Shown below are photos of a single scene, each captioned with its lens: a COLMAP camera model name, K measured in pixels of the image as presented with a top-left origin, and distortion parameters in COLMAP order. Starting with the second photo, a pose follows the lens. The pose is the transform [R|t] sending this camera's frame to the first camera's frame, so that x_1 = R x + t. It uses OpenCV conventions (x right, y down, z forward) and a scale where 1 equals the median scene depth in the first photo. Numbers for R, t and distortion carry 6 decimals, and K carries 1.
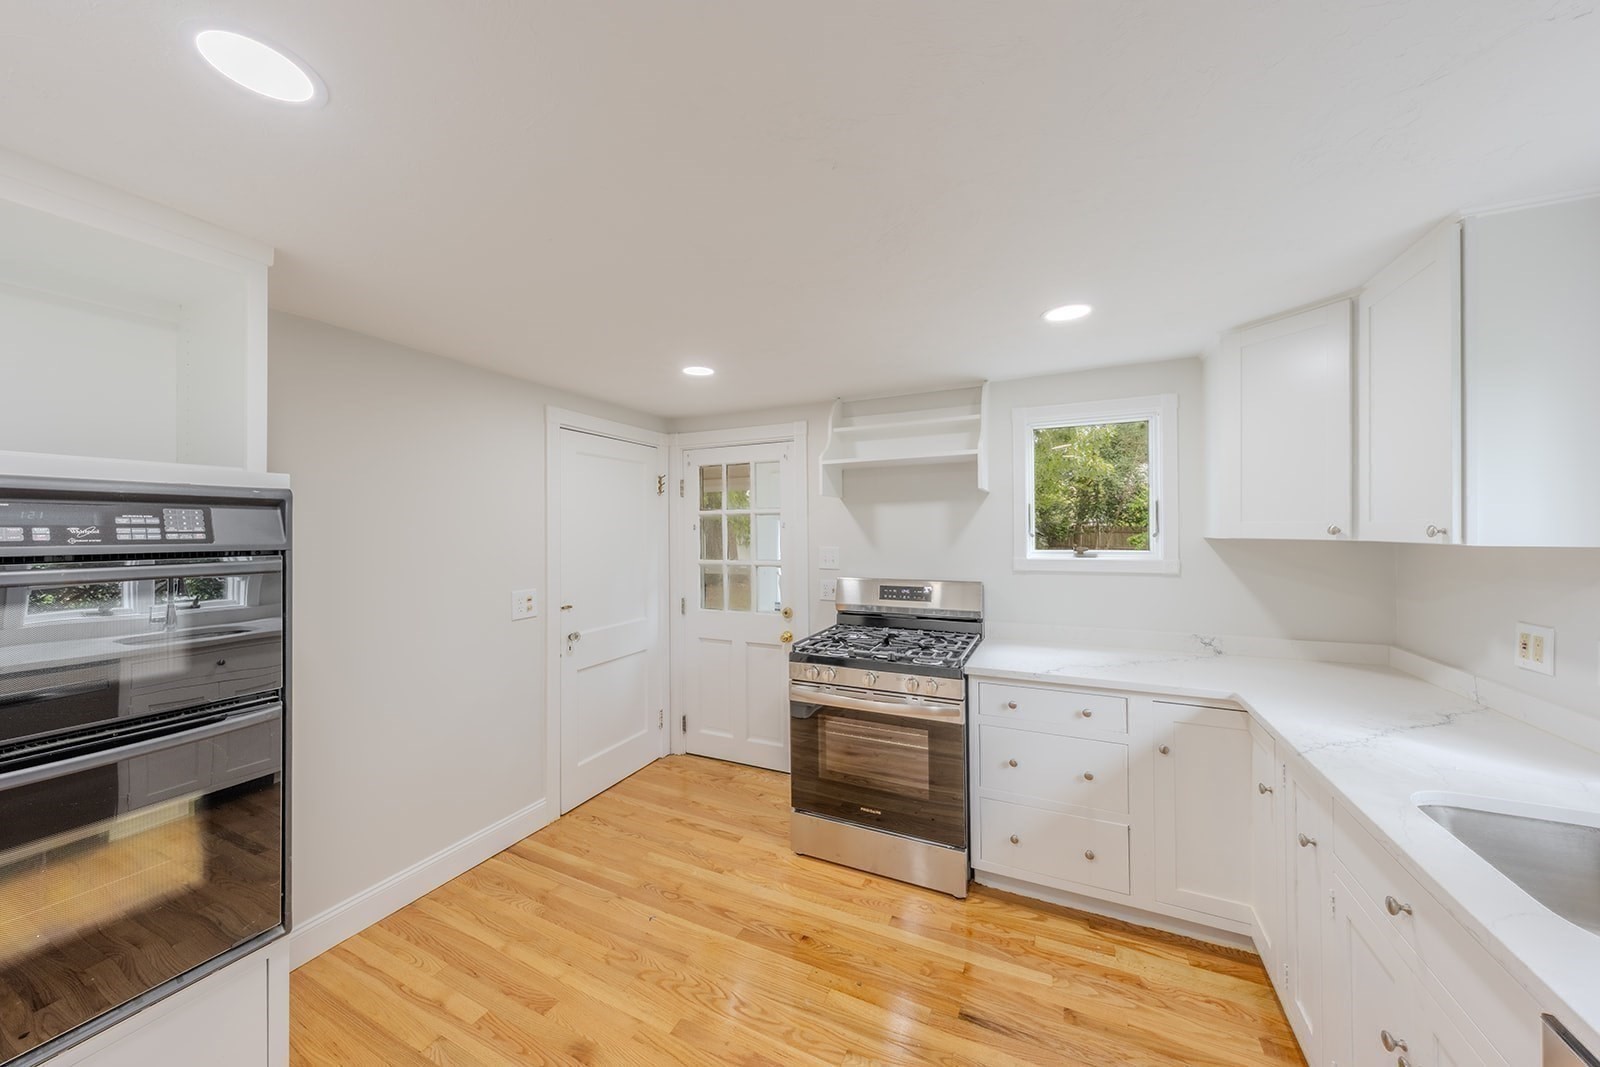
lens RADIAL K [[539.5, 0, 798.6], [0, 539.5, 528.2], [0, 0, 1]] dist [-0.000498, -0.000226]
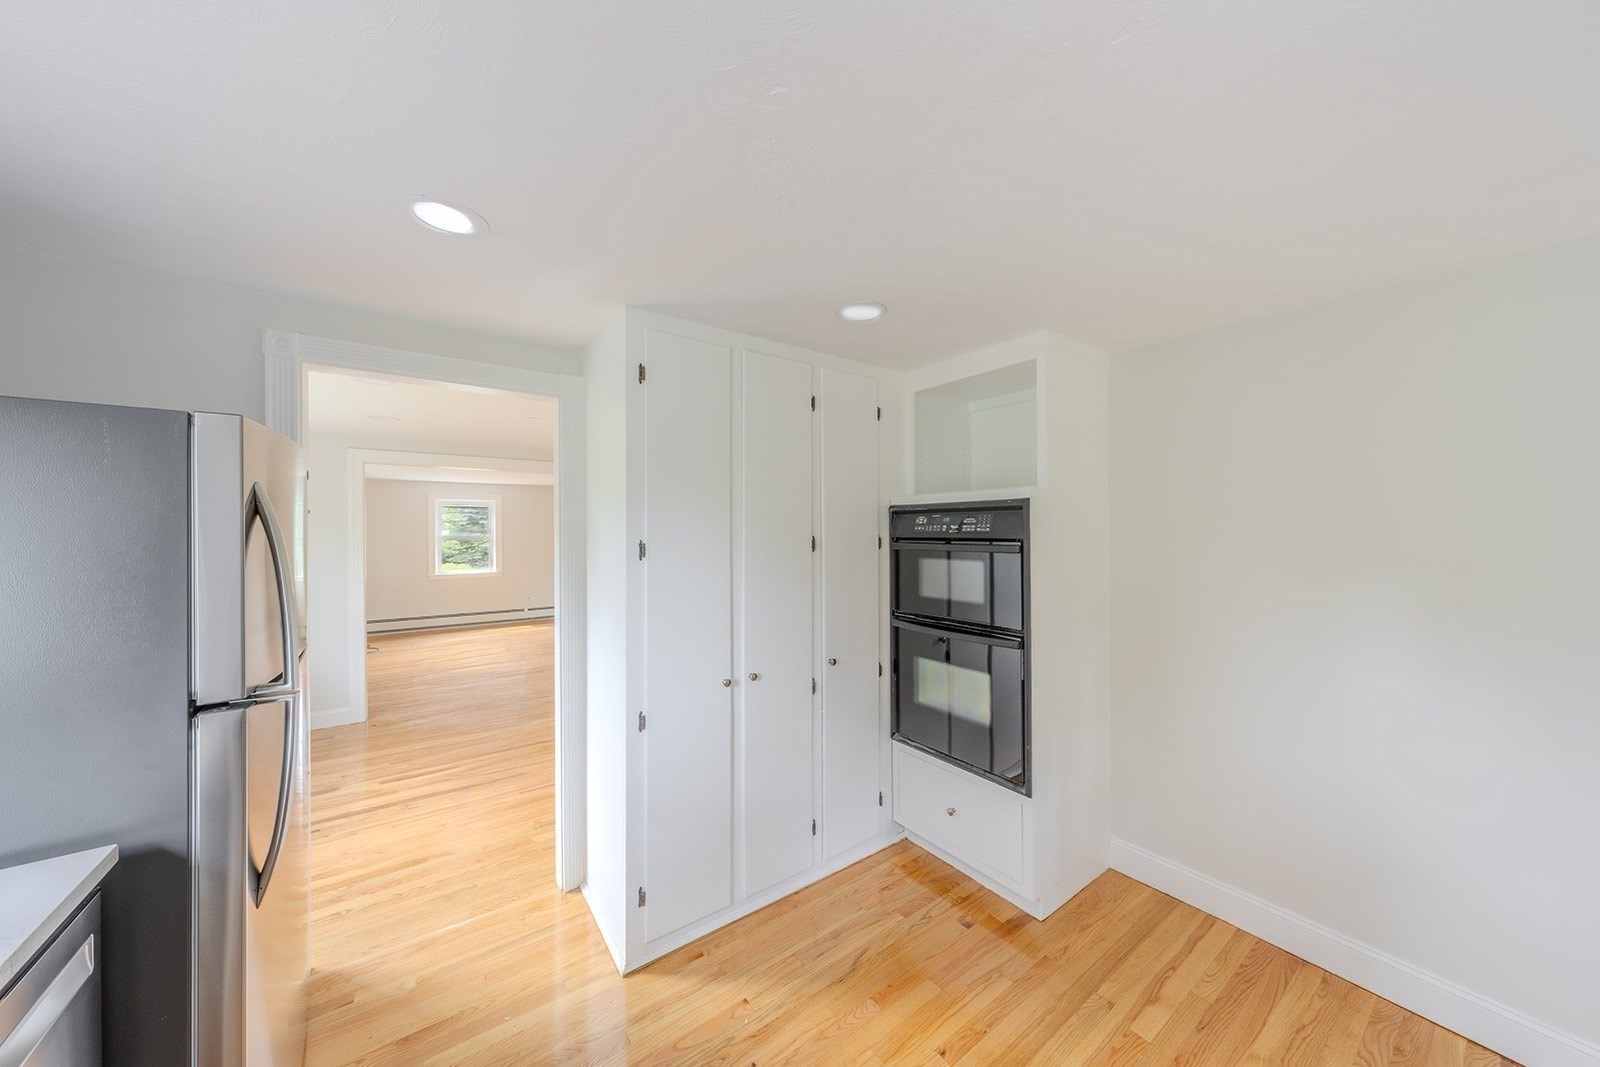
lens RADIAL K [[539.5, 0, 798.6], [0, 539.5, 528.2], [0, 0, 1]] dist [-0.000498, -0.000226]
pose [[-0.486196, 0.012389, -0.873762, 0.461444], [0.023248, 0.999729, 0.001239, -0.004431], [0.873540, -0.019710, -0.486352, 0.839770]]
